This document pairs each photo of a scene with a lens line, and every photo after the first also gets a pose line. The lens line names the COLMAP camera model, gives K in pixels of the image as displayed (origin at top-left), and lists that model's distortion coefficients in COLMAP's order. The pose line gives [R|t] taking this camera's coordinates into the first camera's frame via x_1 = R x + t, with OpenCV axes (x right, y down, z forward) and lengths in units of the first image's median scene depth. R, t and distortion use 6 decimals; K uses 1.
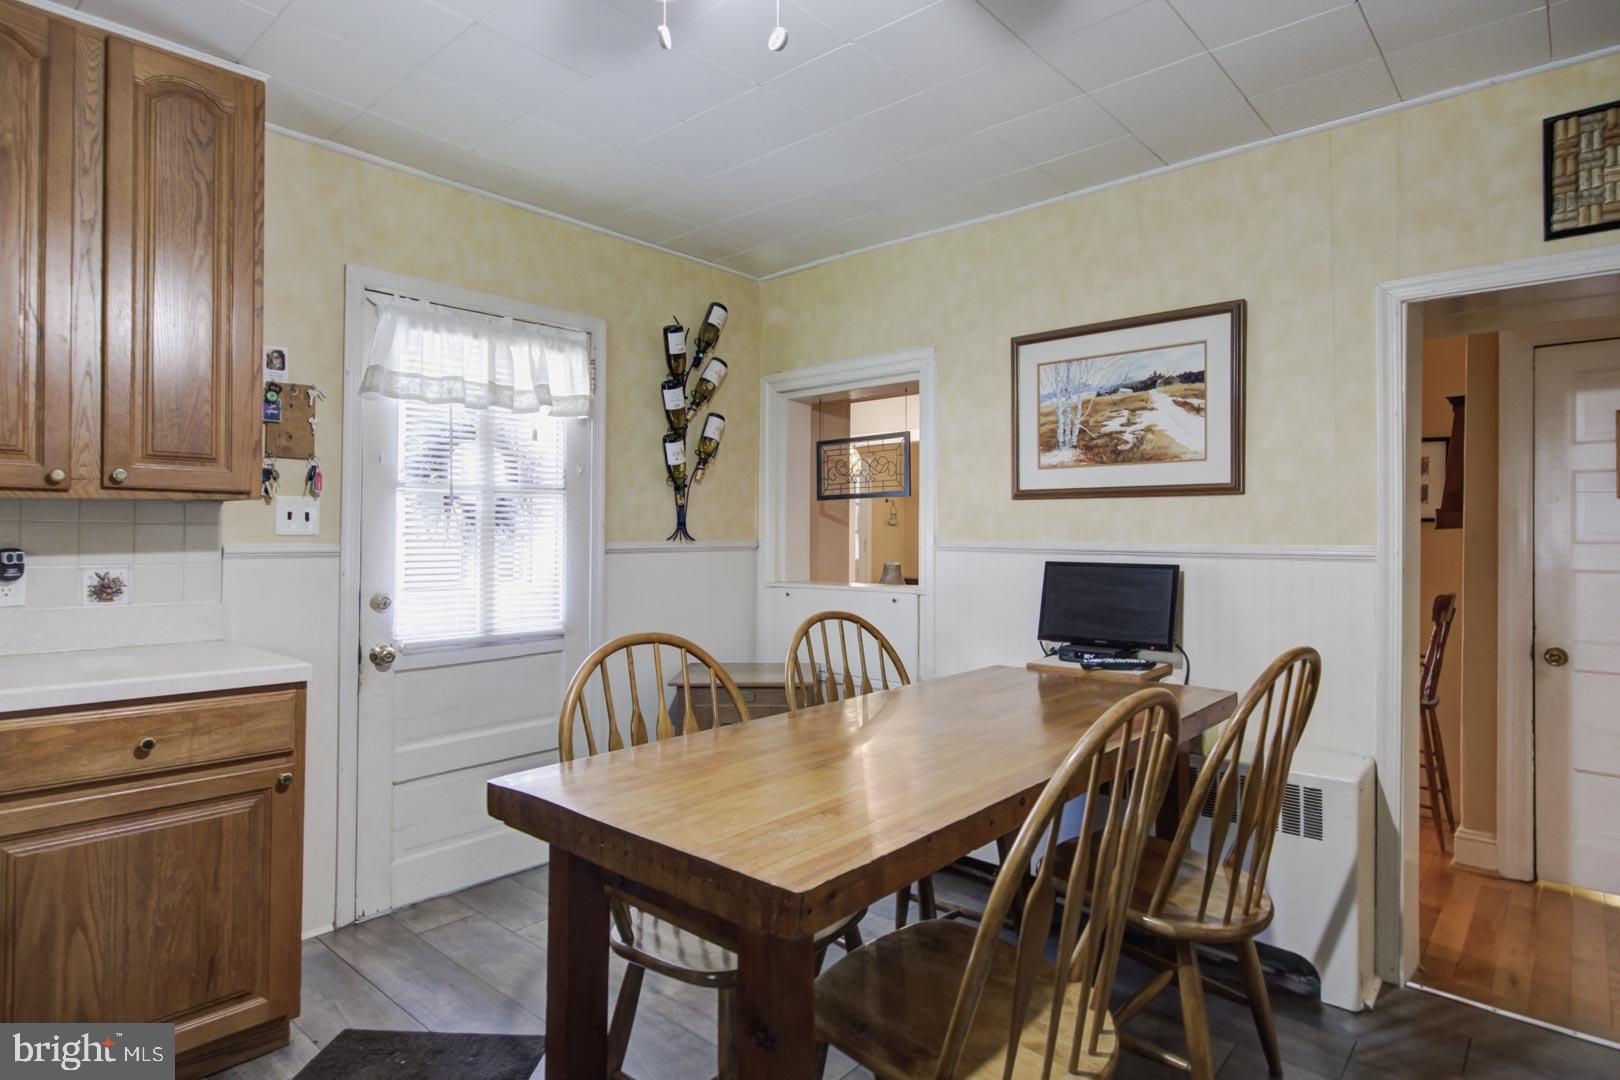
lens RADIAL K [[868.8, 0, 811.1], [0, 868.8, 535.5], [0, 0, 1]] dist [0.004854, -0.001383]
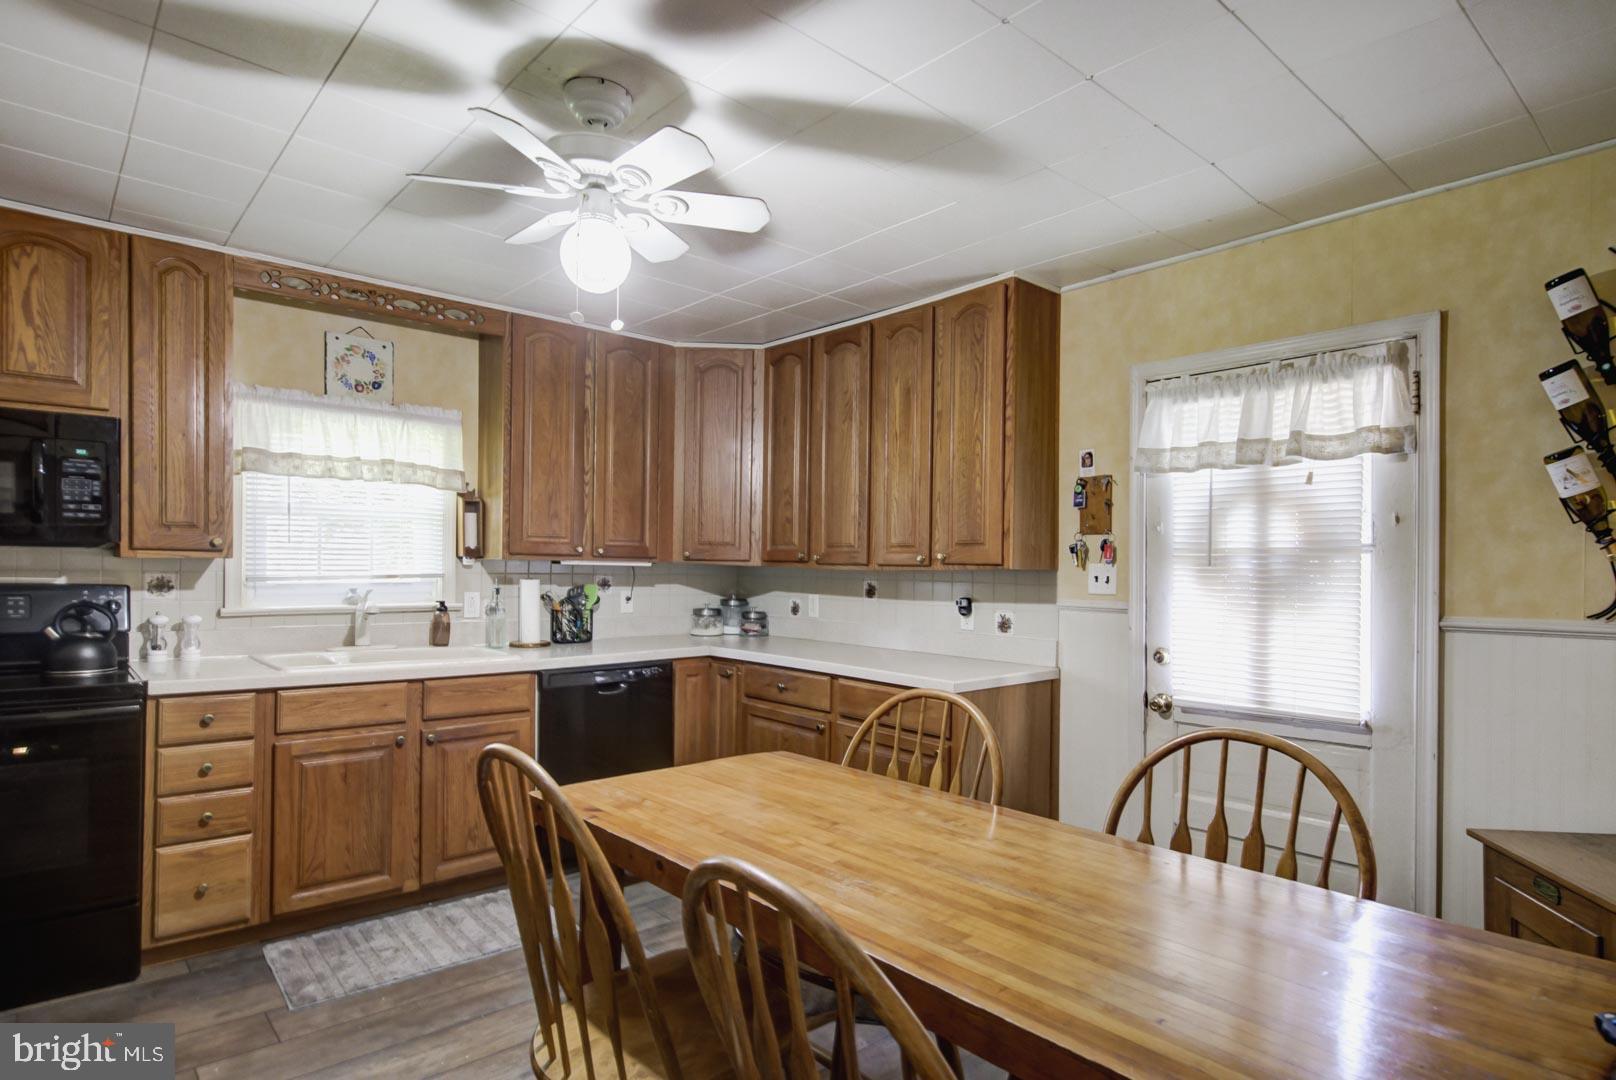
lens RADIAL K [[866.7, 0, 802.2], [0, 866.7, 572.2], [0, 0, 1]] dist [0.004854, -0.001383]
pose [[-0.137467, 0.000660, -0.990506, 0.689747], [-0.016594, 0.999858, 0.002969, -0.028012], [0.990367, 0.016845, -0.137437, 0.713370]]
